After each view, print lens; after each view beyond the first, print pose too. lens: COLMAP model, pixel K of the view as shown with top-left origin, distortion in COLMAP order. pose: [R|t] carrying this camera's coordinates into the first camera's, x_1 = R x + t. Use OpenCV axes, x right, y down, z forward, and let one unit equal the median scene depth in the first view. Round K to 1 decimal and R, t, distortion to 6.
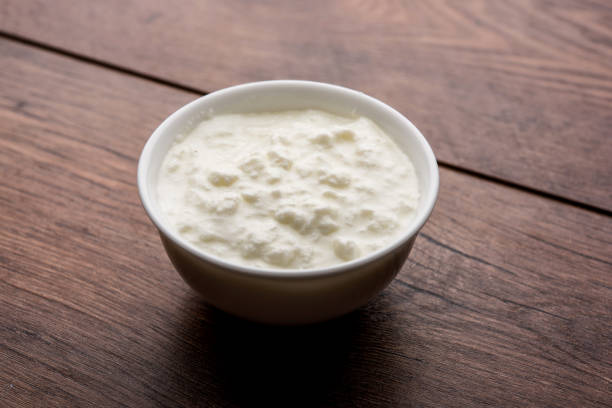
lens RADIAL K [[1088.9, 0, 307.1], [0, 1088.9, 203.4], [0, 0, 1]] dist [0.030950, 0.000000]
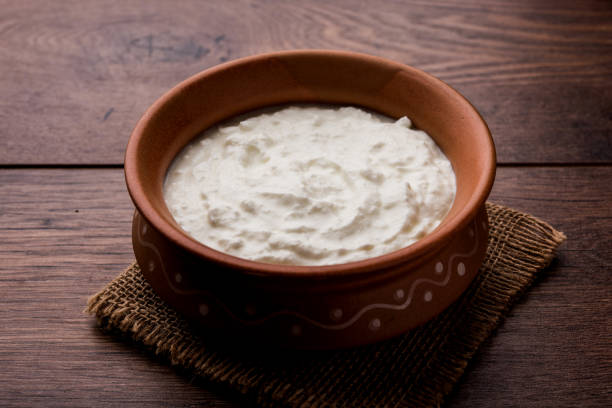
lens RADIAL K [[1088.9, 0, 302.6], [0, 1088.9, 202.9], [0, 0, 1]] dist [0.030950, 0.000000]
pose [[0.910622, -0.284878, 0.299353, -0.392132], [0.293095, 0.955912, 0.018104, -0.061298], [-0.291312, 0.071253, 0.953971, -0.103345]]
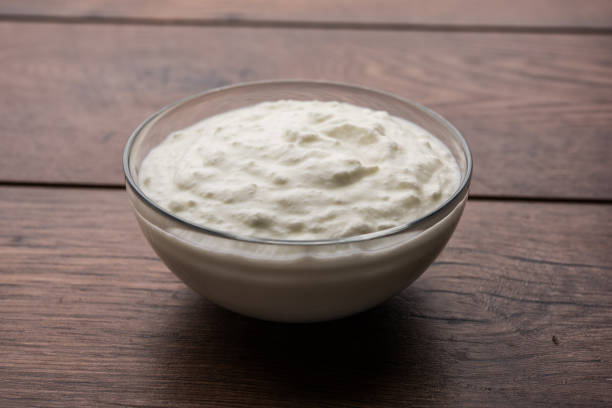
lens RADIAL K [[1088.9, 0, 304.5], [0, 1088.9, 207.4], [0, 0, 1]] dist [0.030950, 0.000000]
pose [[0.931357, -0.198398, 0.305307, -0.348912], [0.252980, 0.955660, -0.150712, 0.083979], [-0.261869, 0.217604, 0.940252, 0.128880]]
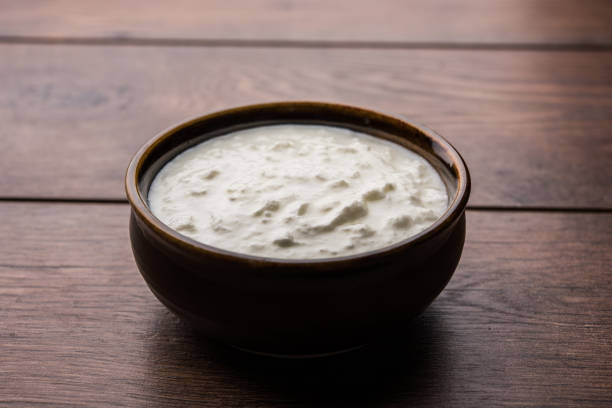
lens RADIAL K [[1088.9, 0, 308.8], [0, 1088.9, 202.8], [0, 0, 1]] dist [0.030950, 0.000000]
pose [[0.923574, -0.206490, 0.323067, -0.245547], [0.267043, 0.951048, -0.155548, 0.129890], [-0.275133, 0.229933, 0.933505, 0.017611]]
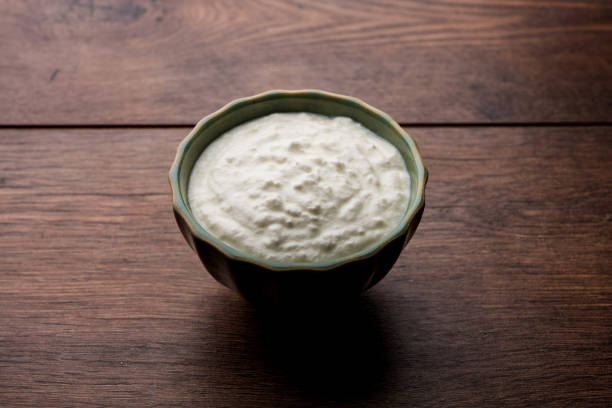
lens RADIAL K [[1102.1, 0, 305.4], [0, 1102.1, 201.9], [0, 0, 1]] dist [0.050033, 0.000000]
pose [[0.897172, -0.322663, 0.301614, -0.380002], [0.291674, 0.945616, 0.144003, -0.165364], [-0.331675, -0.041222, 0.942492, -0.299338]]
